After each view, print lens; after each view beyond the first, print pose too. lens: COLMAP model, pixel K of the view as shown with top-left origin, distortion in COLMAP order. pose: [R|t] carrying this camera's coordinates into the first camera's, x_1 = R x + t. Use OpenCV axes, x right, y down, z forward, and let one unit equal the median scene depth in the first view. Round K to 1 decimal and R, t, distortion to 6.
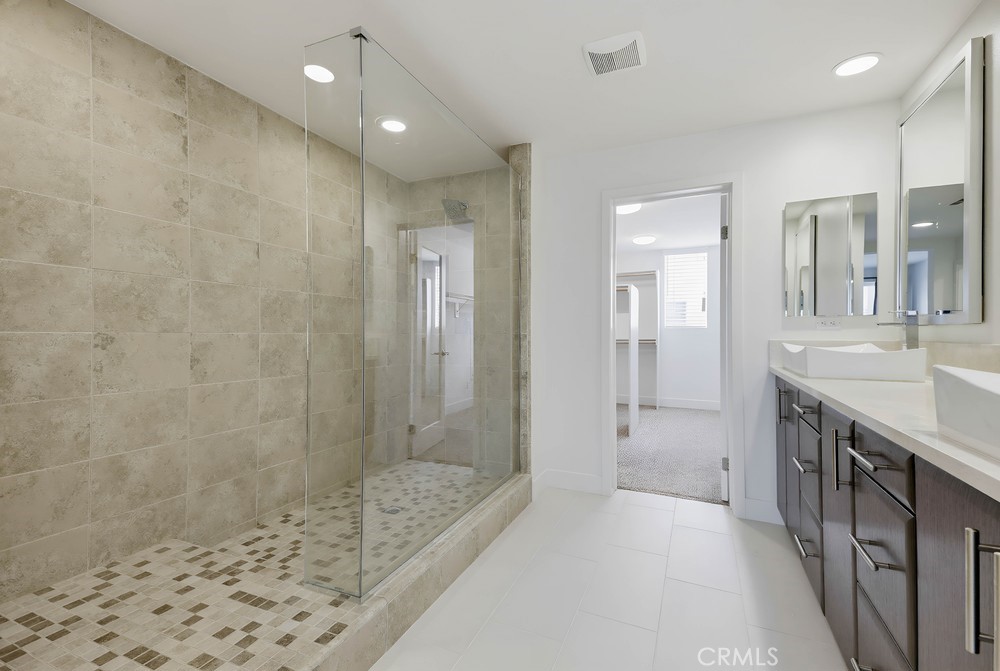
lens RADIAL K [[432.7, 0, 500.0], [0, 432.7, 335.5], [0, 0, 1]] dist [0.086440, -0.035632]
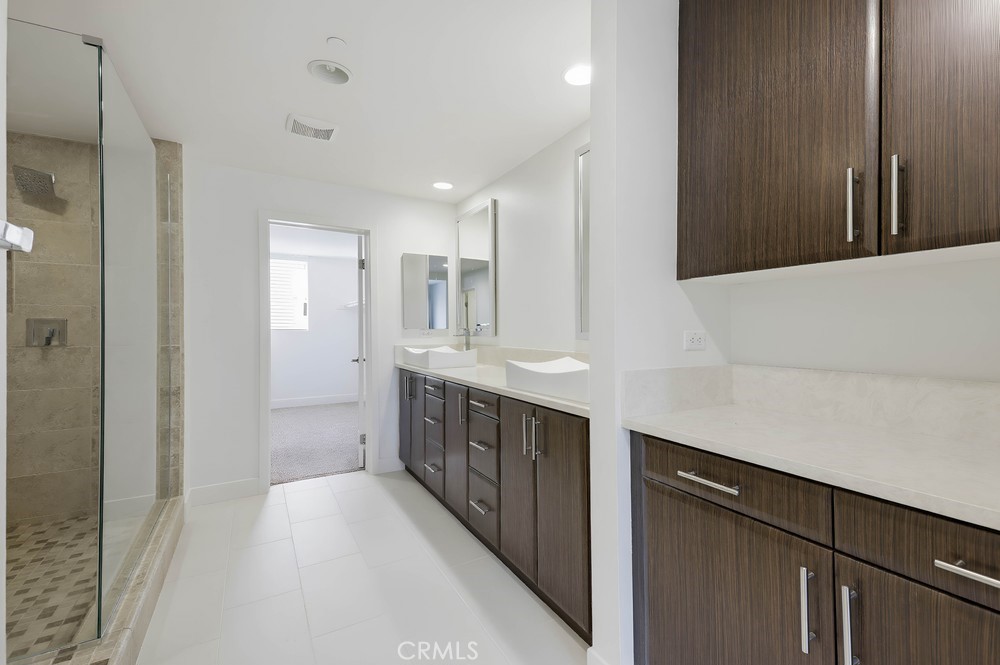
lens RADIAL K [[462.6, 0, 500.0], [0, 462.6, 332.5], [0, 0, 1]] dist [-0.000116, -0.000036]
pose [[0.605338, -0.014900, 0.795829, -0.332943], [0.013718, 0.999872, 0.008286, -0.033099], [-0.795850, 0.005901, 0.605465, -0.157953]]
